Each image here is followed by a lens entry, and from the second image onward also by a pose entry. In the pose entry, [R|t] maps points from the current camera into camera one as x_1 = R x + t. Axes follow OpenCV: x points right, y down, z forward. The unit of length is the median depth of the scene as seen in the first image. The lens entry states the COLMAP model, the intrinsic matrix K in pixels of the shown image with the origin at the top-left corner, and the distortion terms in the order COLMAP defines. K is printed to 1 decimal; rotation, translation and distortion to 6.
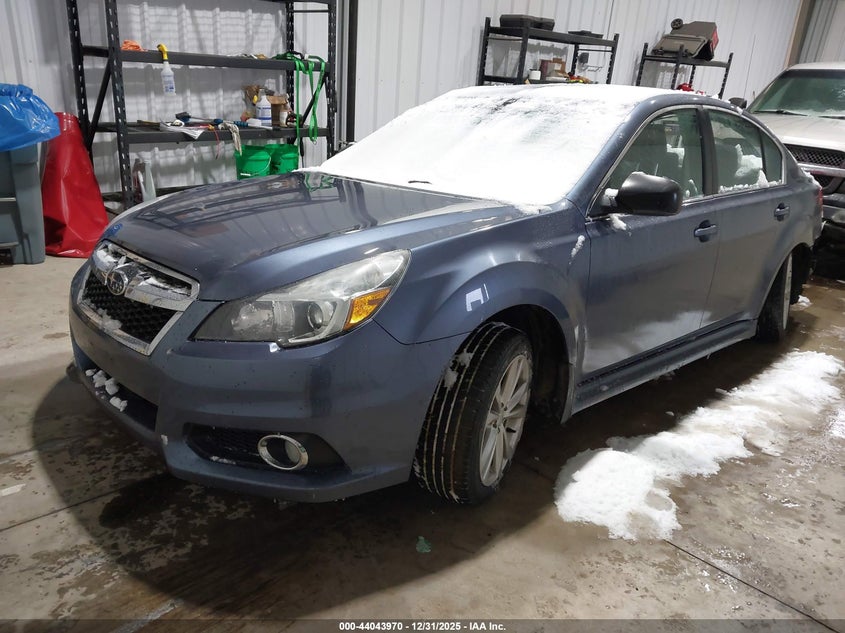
lens RADIAL K [[658.6, 0, 422.5], [0, 658.6, 316.5], [0, 0, 1]] dist [0.003133, 0.005370]
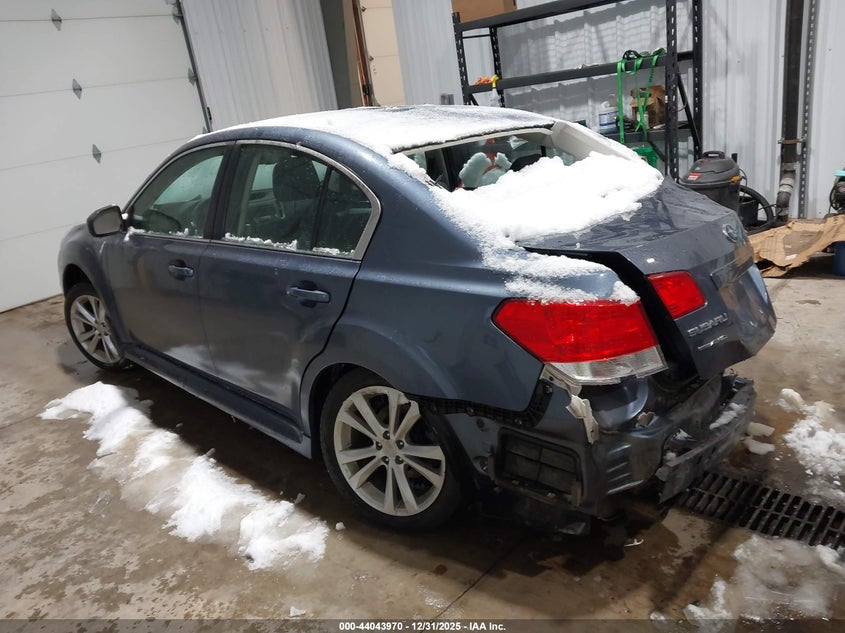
lens RADIAL K [[658.6, 0, 422.5], [0, 658.6, 316.5], [0, 0, 1]] dist [0.003133, 0.005370]
pose [[0.000922, 0.258923, -0.965897, 0.943544], [-0.210619, 0.944281, 0.252928, -0.263028], [0.977568, 0.203204, 0.055405, 0.877433]]
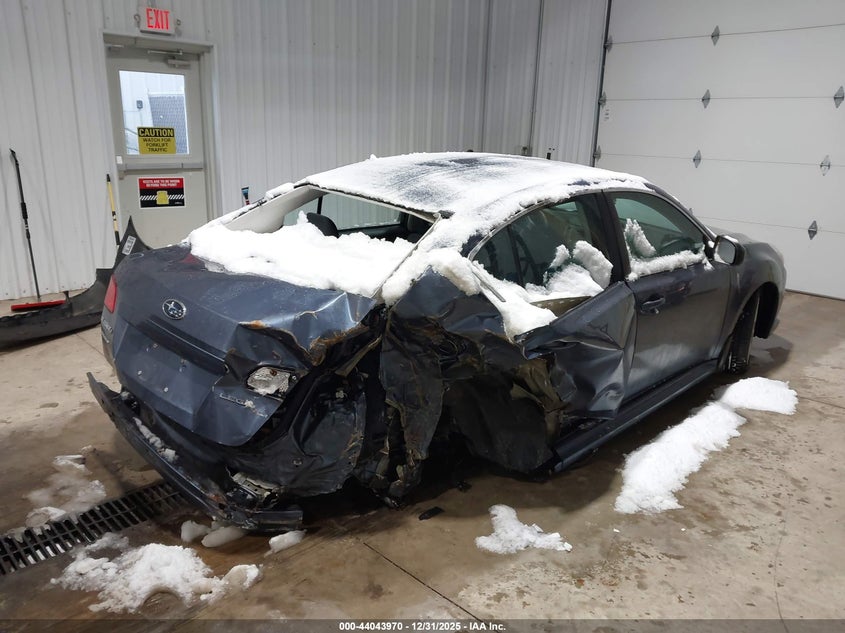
lens RADIAL K [[658.6, 0, 422.5], [0, 658.6, 316.5], [0, 0, 1]] dist [0.003133, 0.005370]
pose [[-0.994927, -0.100462, -0.005240, 0.218557], [-0.083300, 0.793525, 0.602810, -0.613016], [-0.056402, 0.600188, -0.797868, 1.582062]]
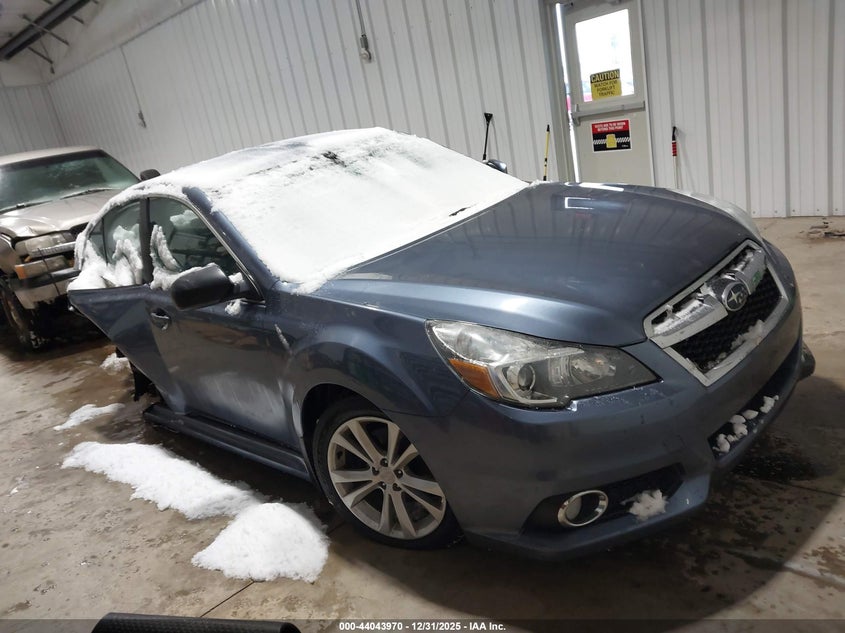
lens RADIAL K [[674.5, 0, 422.5], [0, 674.5, 316.5], [0, 0, 1]] dist [0.002895, -0.000105]
pose [[-0.008531, -0.359634, 0.933054, -0.697209], [0.518150, 0.796460, 0.311723, -0.286611], [-0.855247, 0.486122, 0.179550, 0.617514]]
